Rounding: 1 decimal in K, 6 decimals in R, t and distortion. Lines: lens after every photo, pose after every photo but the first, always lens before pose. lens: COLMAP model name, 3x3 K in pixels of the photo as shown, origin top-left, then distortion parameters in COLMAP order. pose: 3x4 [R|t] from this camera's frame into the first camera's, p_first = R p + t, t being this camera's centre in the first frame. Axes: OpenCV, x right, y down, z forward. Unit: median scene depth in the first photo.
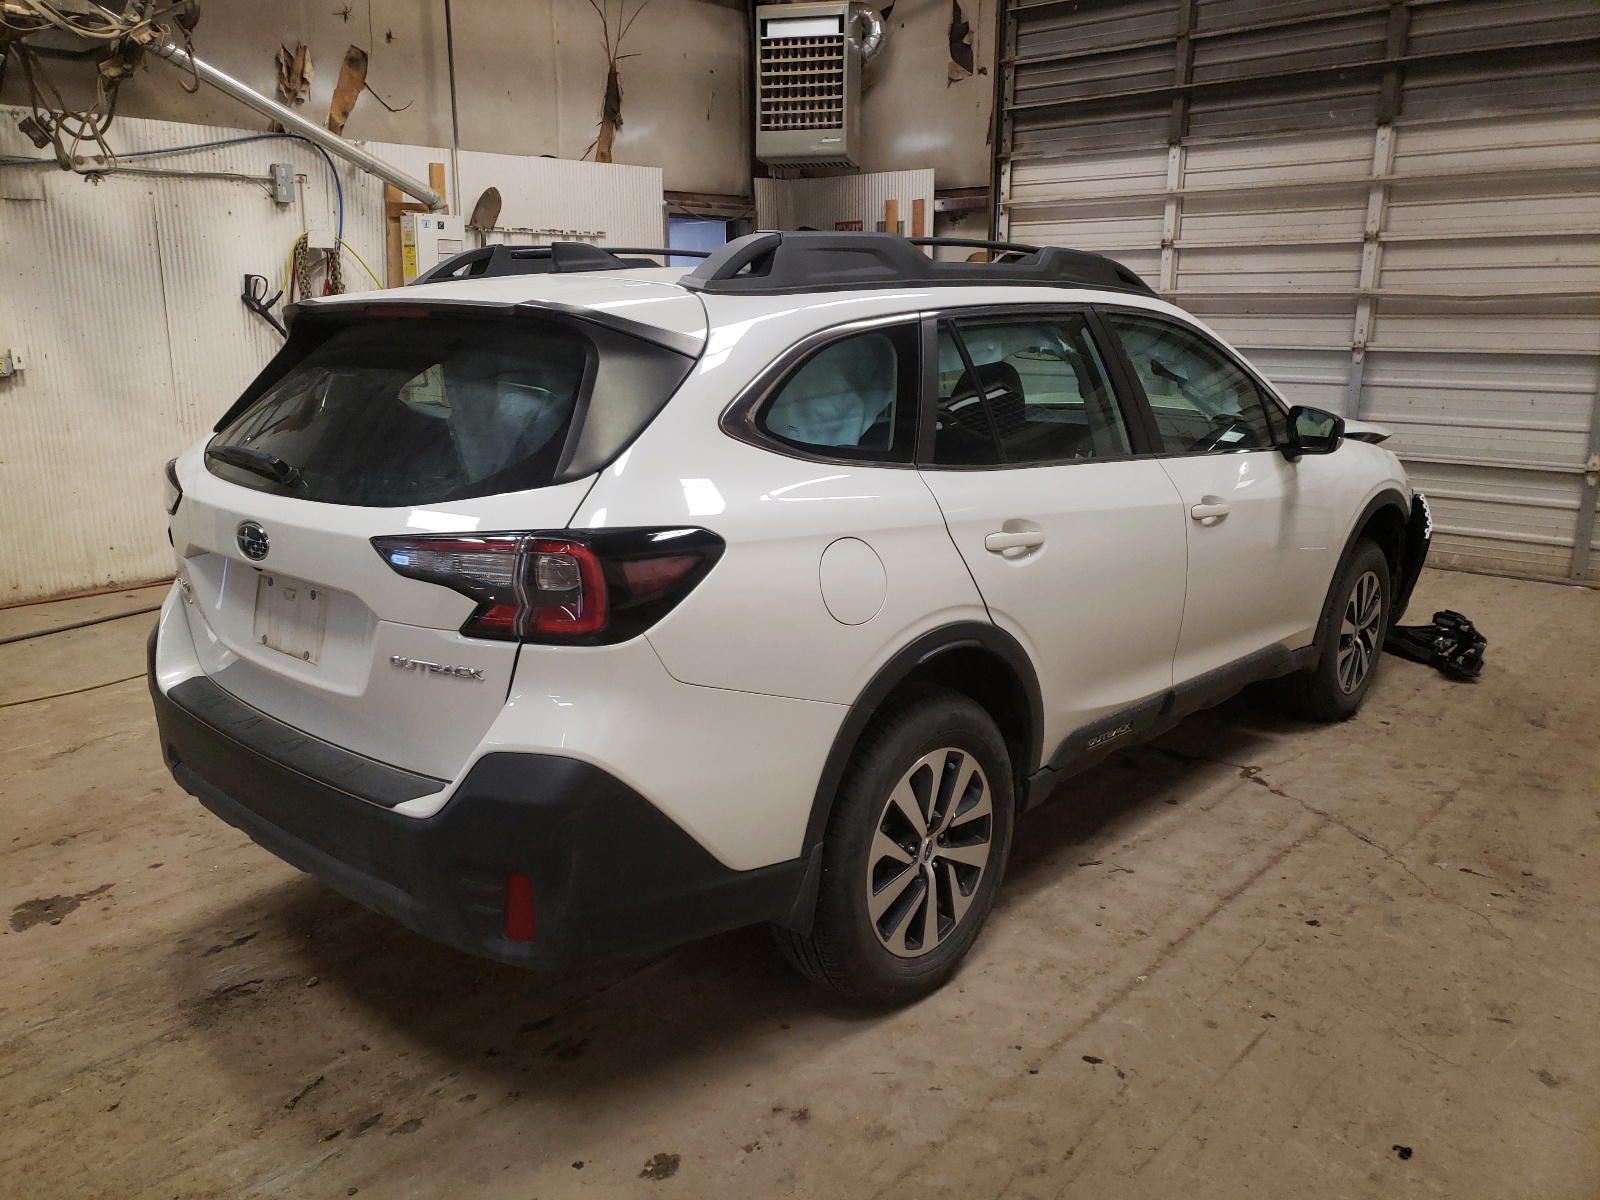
lens RADIAL K [[1241.3, 0, 800.0], [0, 1241.3, 600.0], [0, 0, 1]] dist [0.026676, -0.002205]
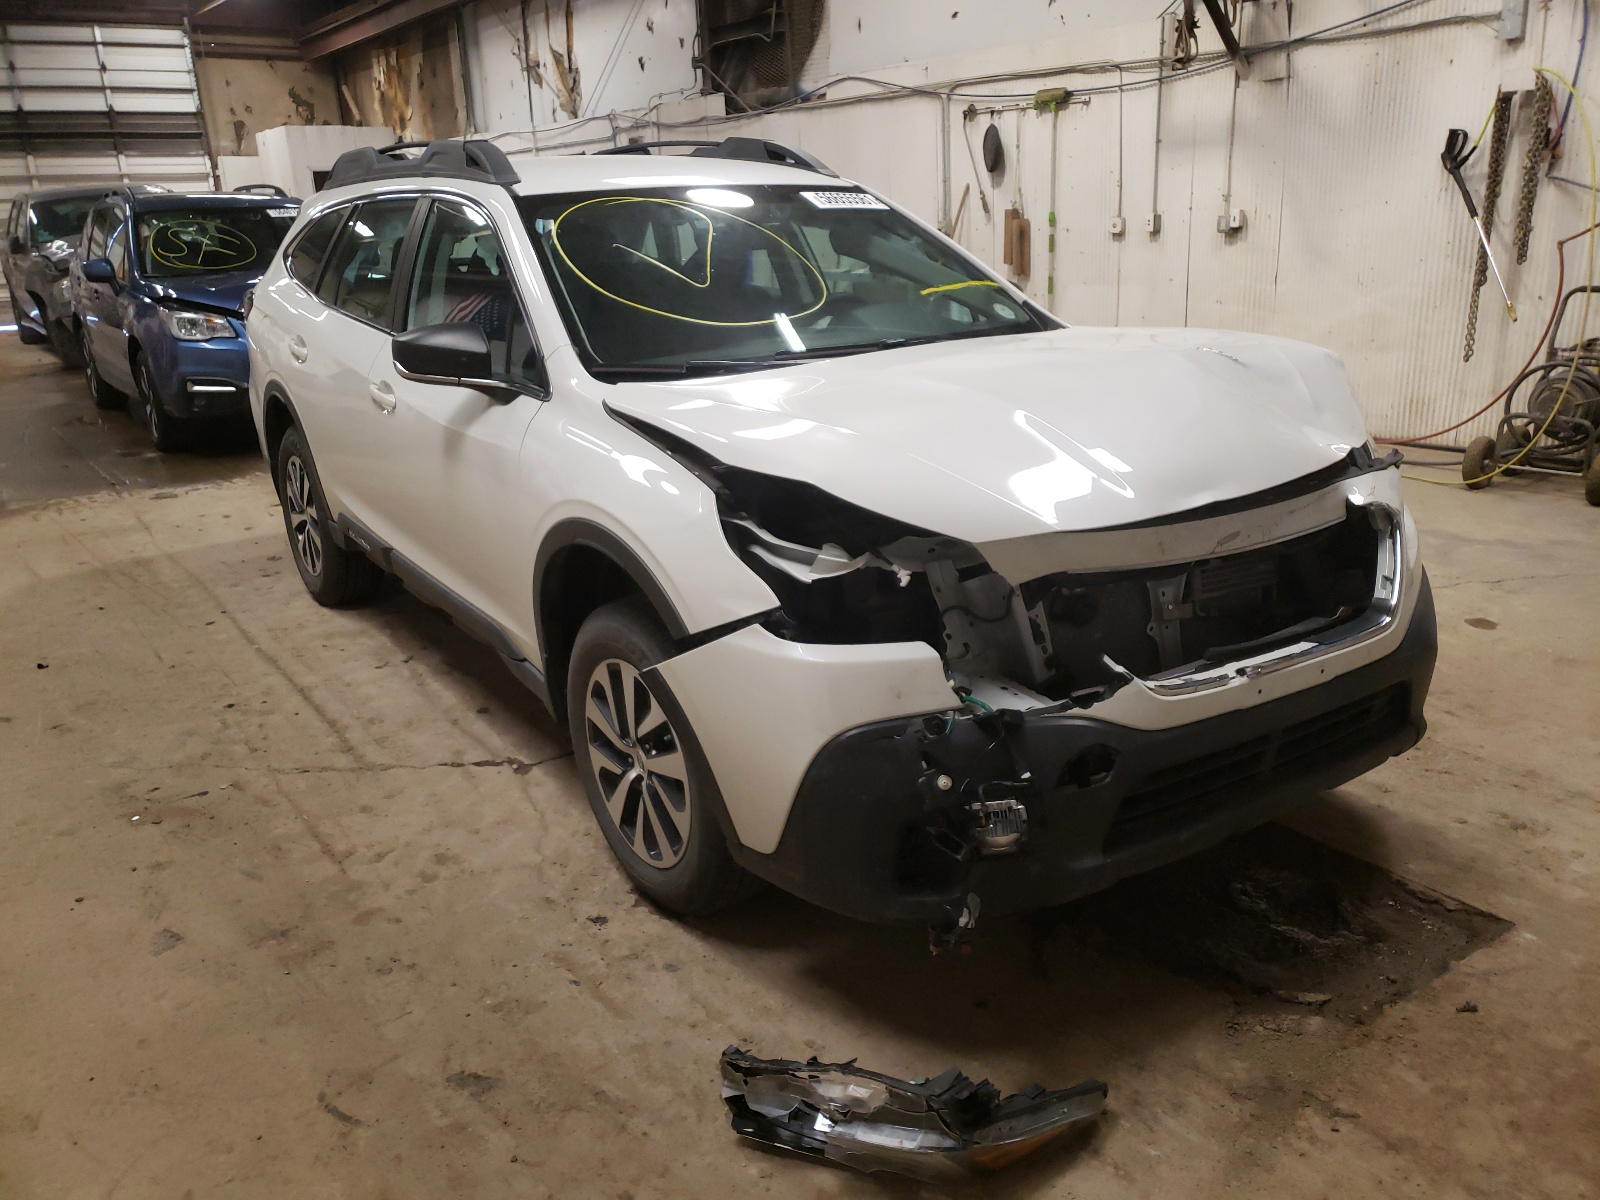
lens RADIAL K [[1239.0, 0, 818.5], [0, 1239.0, 578.2], [0, 0, 1]] dist [0.012886, 0.009728]
pose [[-0.211074, 0.306072, -0.928314, 1.205839], [-0.189106, 0.918982, 0.345993, -0.352659], [0.959003, 0.248580, -0.136093, 1.452311]]
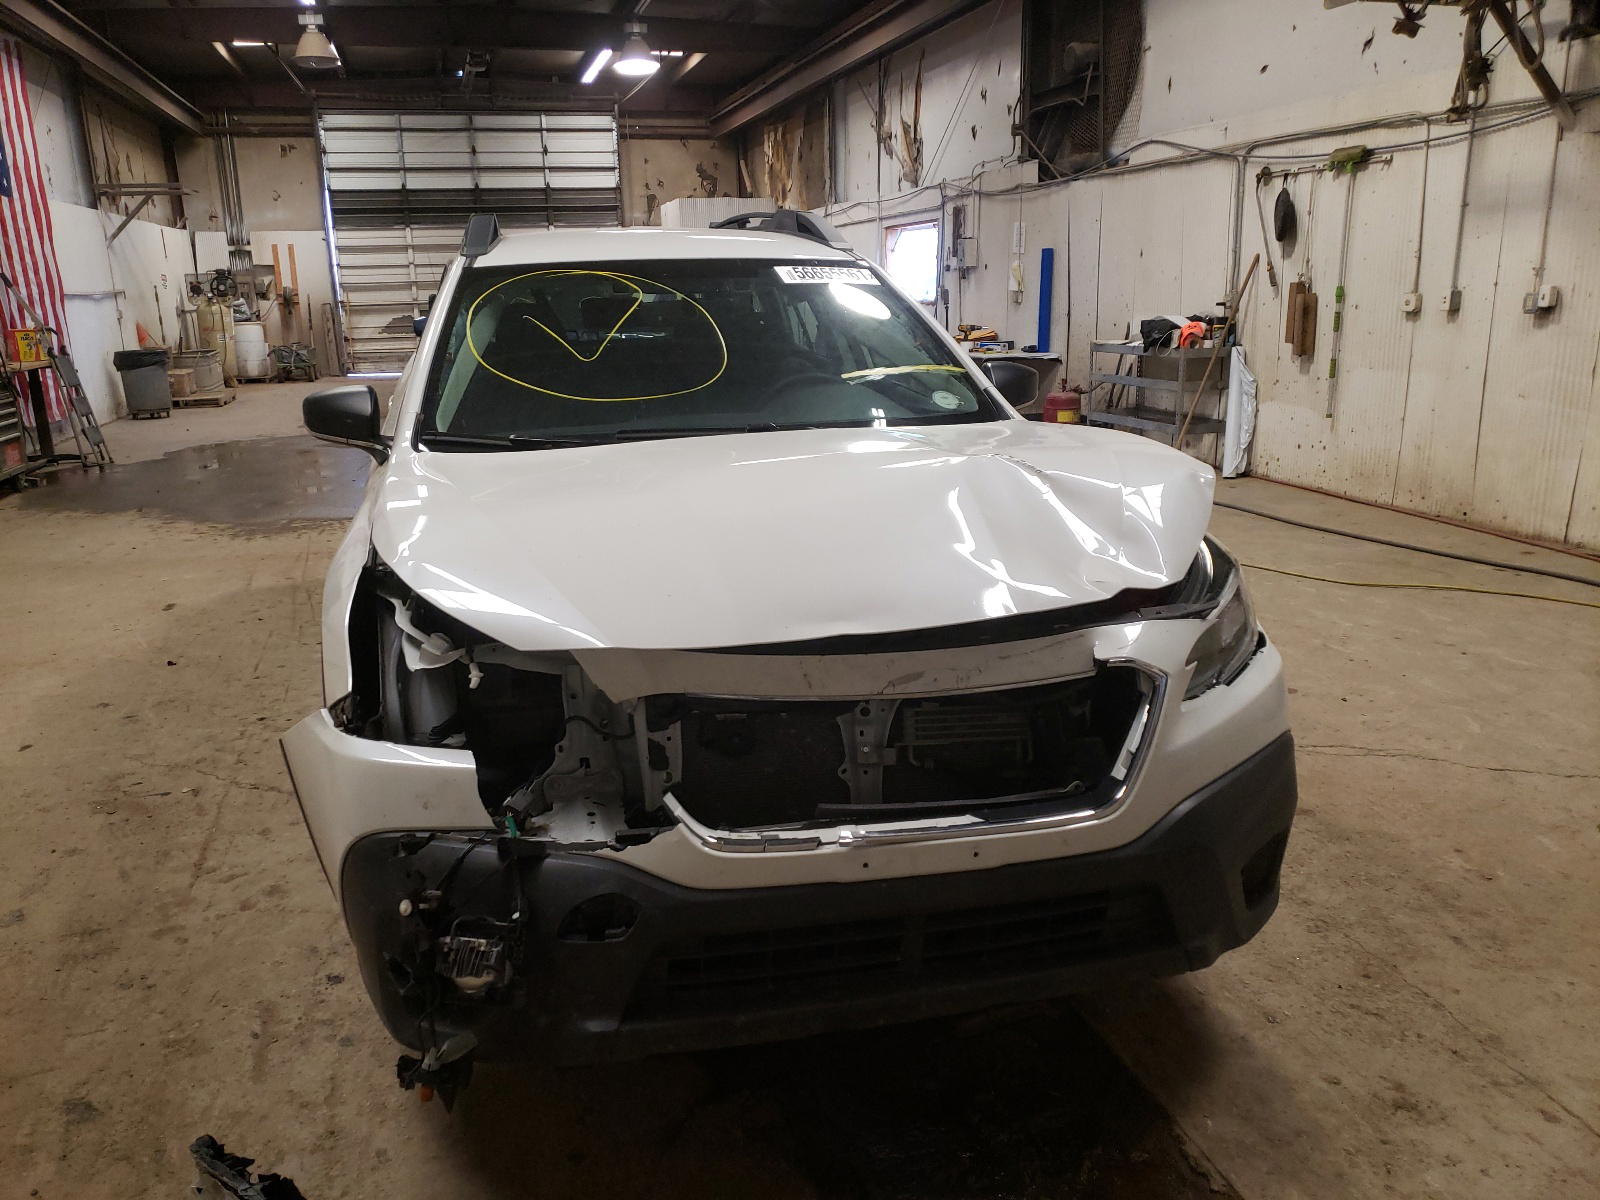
lens RADIAL K [[1241.3, 0, 800.0], [0, 1241.3, 600.0], [0, 0, 1]] dist [0.026676, -0.002205]
pose [[-0.545840, 0.235089, -0.804234, 1.002349], [-0.163172, 0.911632, 0.377229, -0.422903], [0.821848, 0.337135, -0.459245, 1.781821]]
